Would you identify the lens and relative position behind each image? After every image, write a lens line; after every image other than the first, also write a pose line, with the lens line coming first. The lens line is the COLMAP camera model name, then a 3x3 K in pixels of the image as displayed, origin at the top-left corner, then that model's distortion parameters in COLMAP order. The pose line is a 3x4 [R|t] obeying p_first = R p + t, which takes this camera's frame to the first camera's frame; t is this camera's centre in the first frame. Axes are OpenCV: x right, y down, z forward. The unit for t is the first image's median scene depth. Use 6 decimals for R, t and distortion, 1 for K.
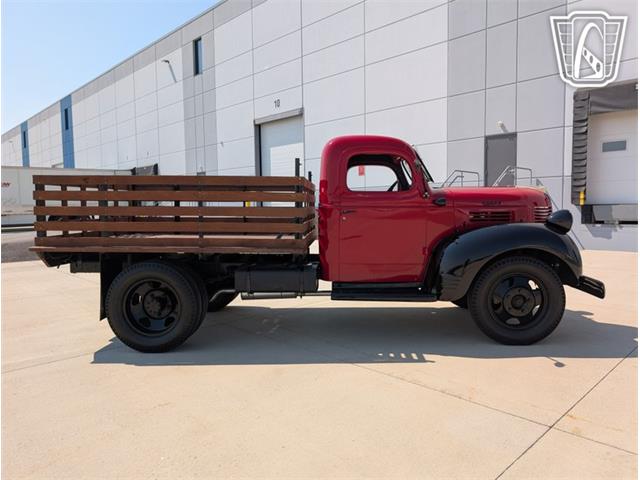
lens RADIAL K [[455.6, 0, 320.4], [0, 455.6, 236.4], [0, 0, 1]] dist [0.007674, -0.000195]
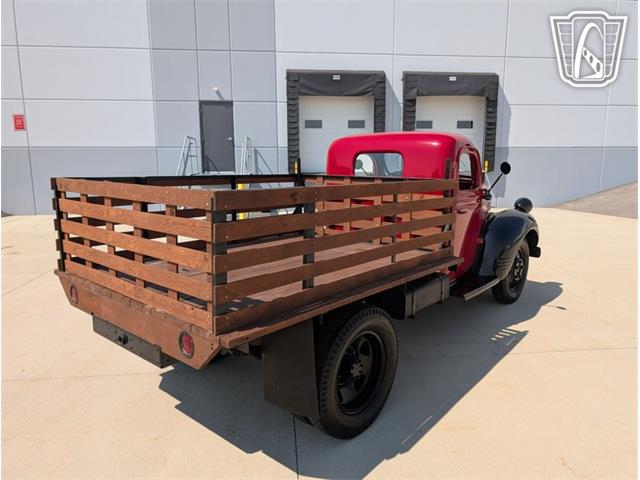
lens RADIAL K [[458.7, 0, 320.0], [0, 458.7, 240.0], [0, 0, 1]] dist [0.001163, 0.000679]
pose [[0.624719, -0.122032, 0.771255, -0.325211], [0.042054, 0.991537, 0.122823, -0.043518], [-0.779716, -0.044295, 0.624564, 0.223082]]
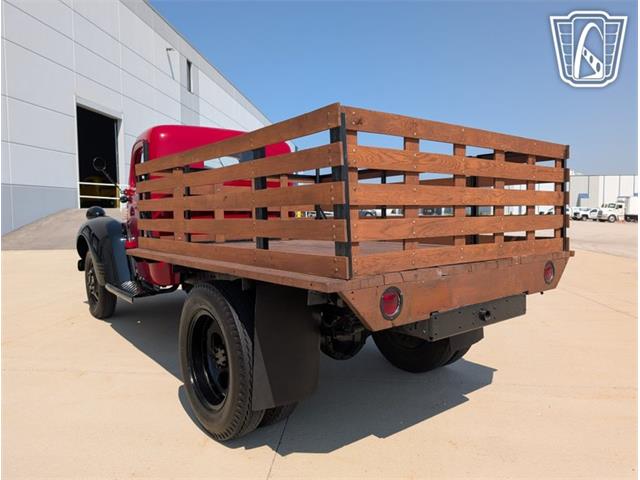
lens RADIAL K [[458.7, 0, 320.0], [0, 458.7, 240.0], [0, 0, 1]] dist [0.001163, 0.000679]
pose [[-0.645893, -0.031886, 0.762762, -0.316890], [0.067612, 0.992812, 0.098756, -0.025621], [-0.760428, 0.115358, -0.639095, 0.604405]]
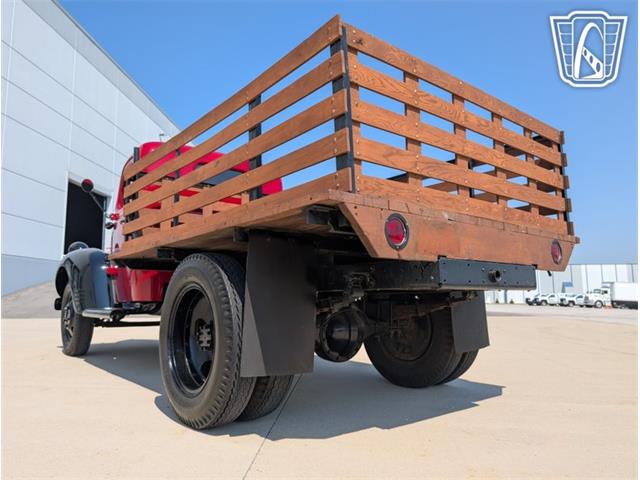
lens RADIAL K [[460.3, 0, 310.7], [0, 460.3, 244.6], [0, 0, 1]] dist [0.003896, -0.001314]
pose [[-0.655649, 0.104515, 0.747797, -0.304141], [0.064657, 0.994507, -0.082306, 0.026174], [-0.752292, -0.005613, -0.658806, 0.604017]]
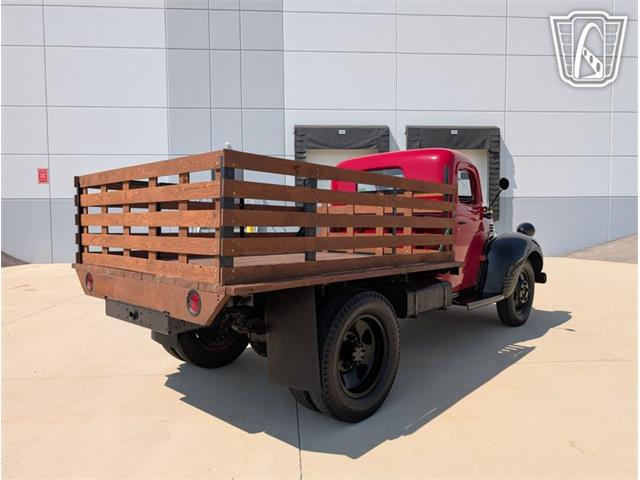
lens RADIAL K [[457.5, 0, 309.0], [0, 457.5, 249.2], [0, 0, 1]] dist [0.004009, 0.000722]
pose [[0.655672, -0.030266, 0.754439, -0.335064], [0.044260, 0.999019, 0.001612, -0.001805], [-0.753747, 0.032335, 0.656368, 0.213783]]
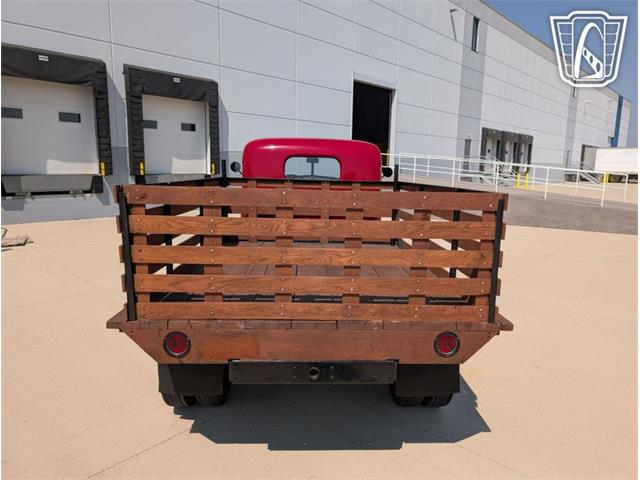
lens RADIAL K [[455.2, 0, 329.9], [0, 455.2, 242.7], [0, 0, 1]] dist [0.012696, 0.001706]
pose [[-0.083643, -0.155418, 0.984301, -0.396058], [0.046063, 0.986104, 0.159617, -0.054894], [-0.995431, 0.058691, -0.075322, 0.440795]]
